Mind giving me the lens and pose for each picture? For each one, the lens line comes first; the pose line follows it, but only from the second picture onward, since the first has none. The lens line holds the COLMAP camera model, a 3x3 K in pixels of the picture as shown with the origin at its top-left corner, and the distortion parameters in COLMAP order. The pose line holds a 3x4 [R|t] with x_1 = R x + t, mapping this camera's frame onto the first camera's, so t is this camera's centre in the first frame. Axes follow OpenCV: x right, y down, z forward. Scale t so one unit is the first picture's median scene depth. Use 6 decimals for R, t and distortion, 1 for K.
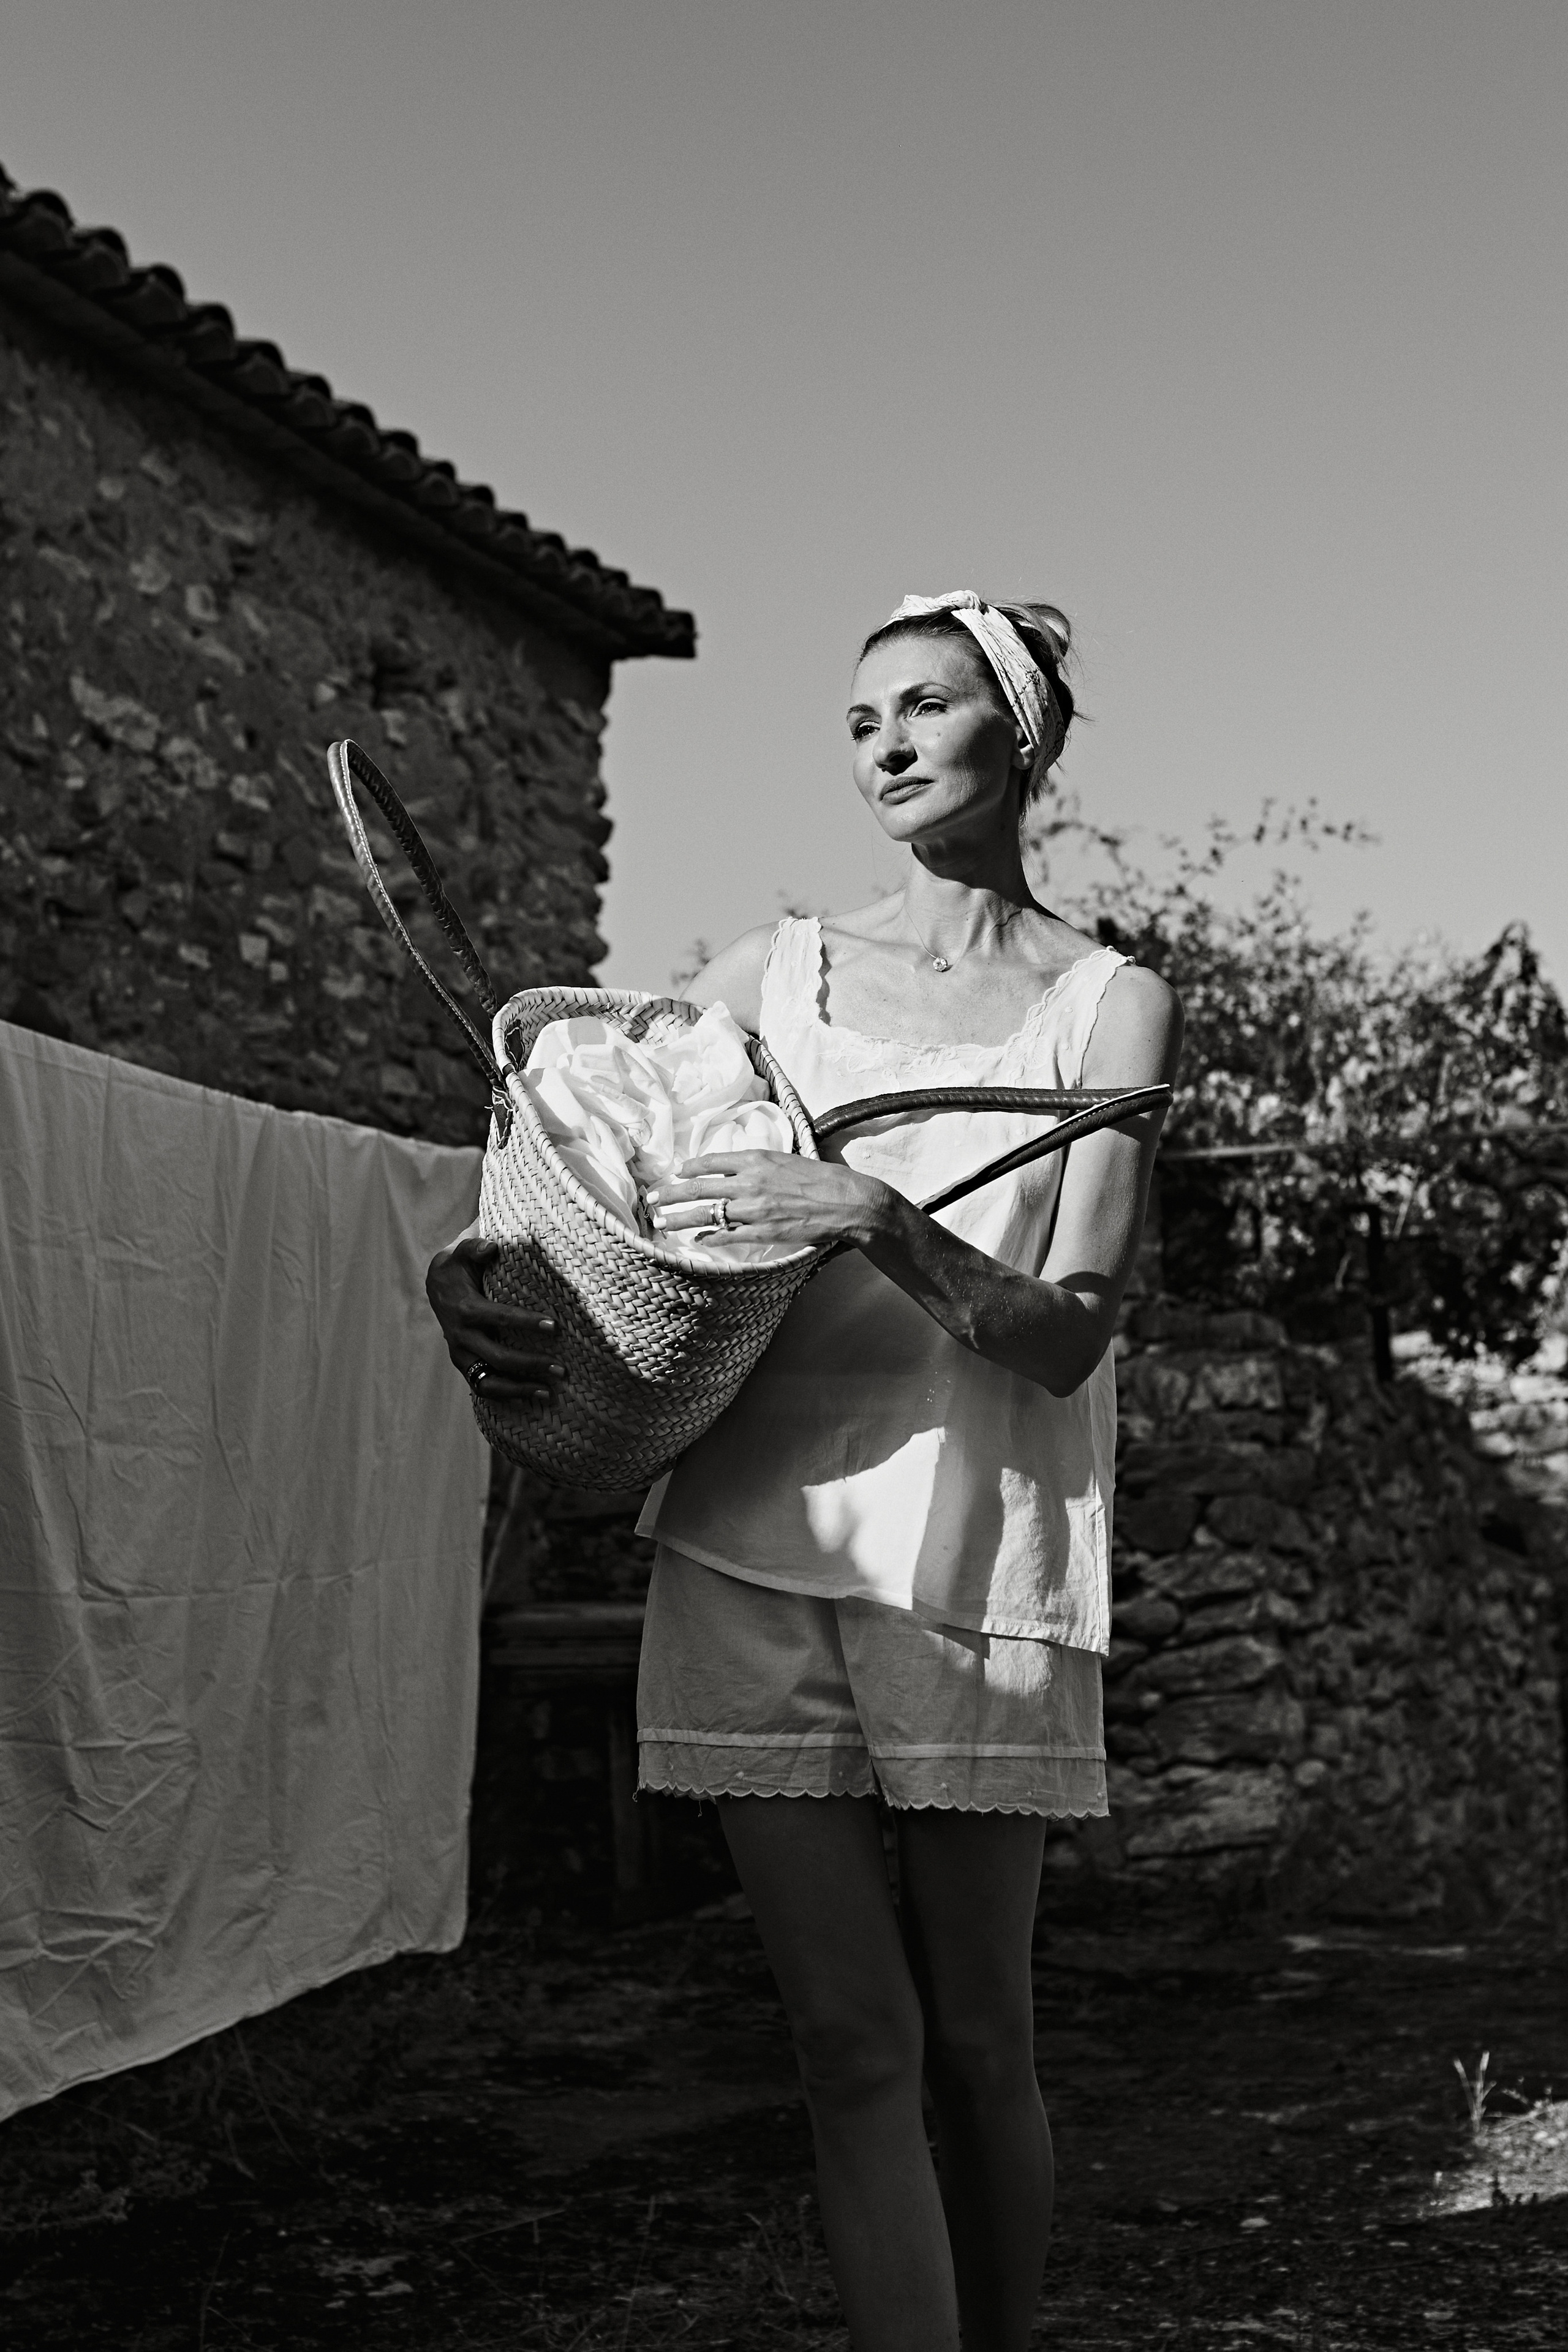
lens RADIAL K [[2961.2, 0, 774.4], [0, 2961.2, 1101.0], [0, 0, 1]] dist [-0.064041, 0.036458]
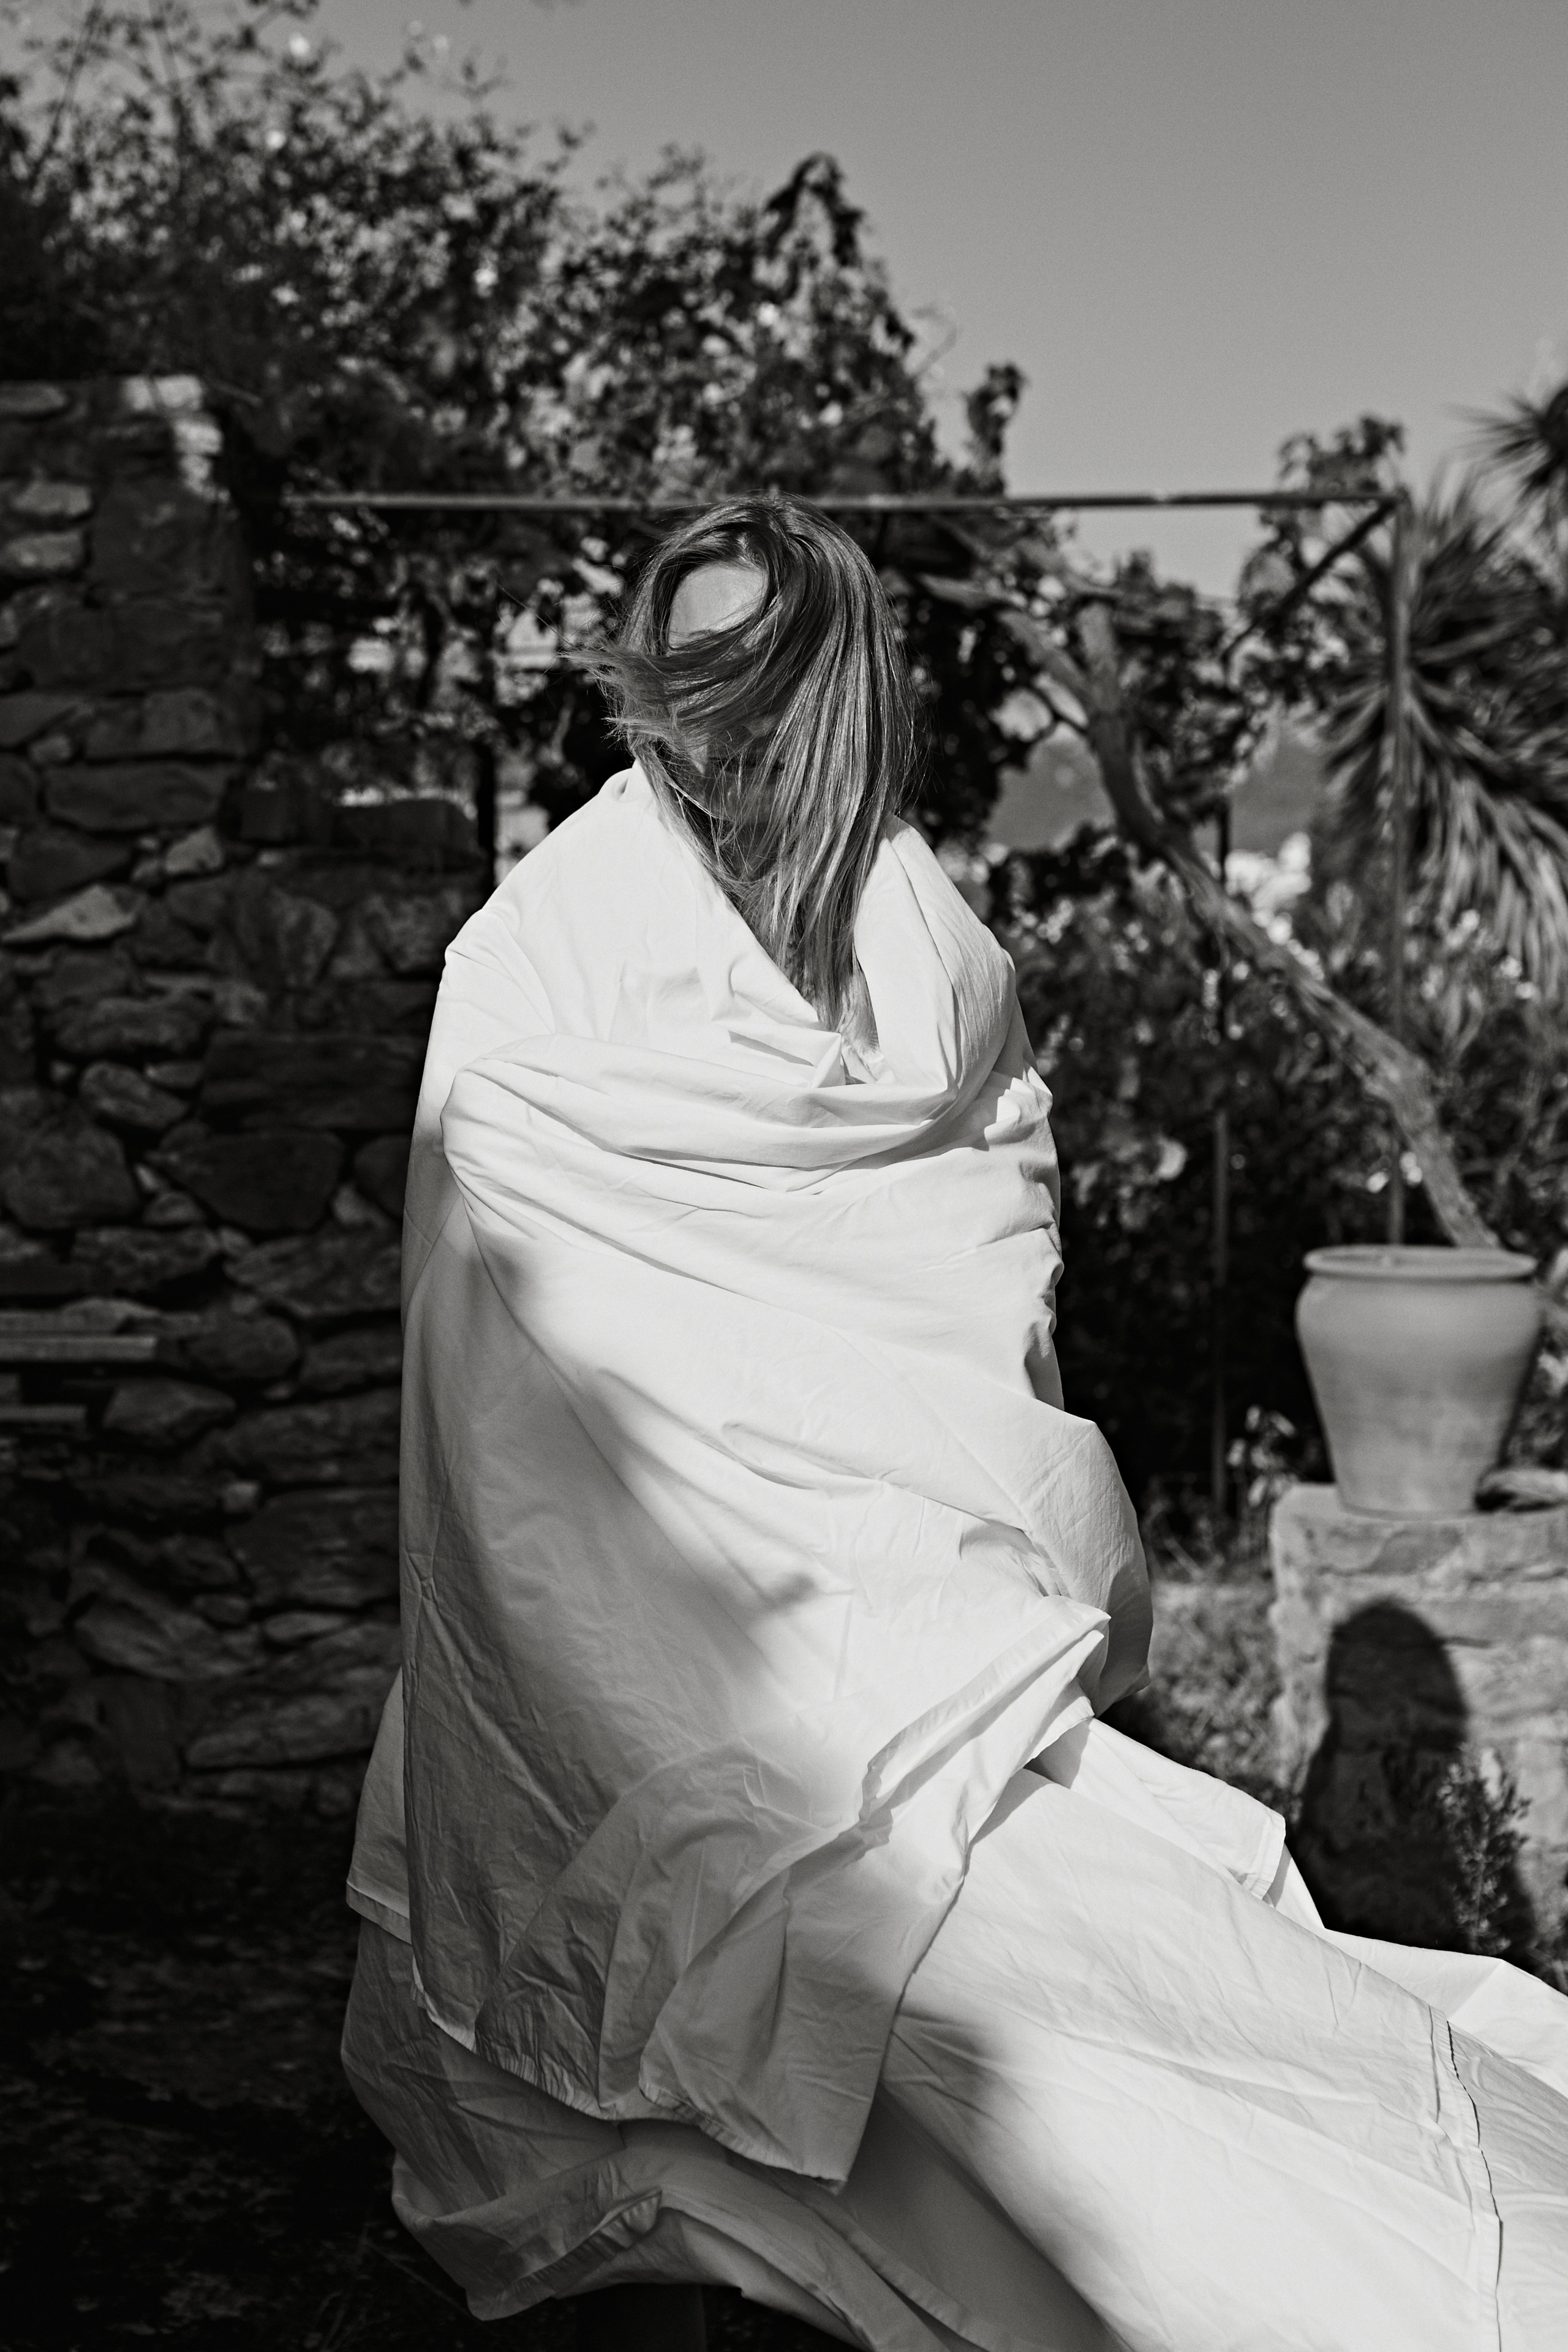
lens RADIAL K [[2719.0, 0, 587.3], [0, 2719.0, 1200.5], [0, 0, 1]] dist [-0.065000, 0.027423]
pose [[0.928460, 0.007052, 0.371366, -0.001725], [-0.088777, 0.975055, 0.203438, 0.039135], [-0.360667, -0.221853, 0.905925, 0.521866]]
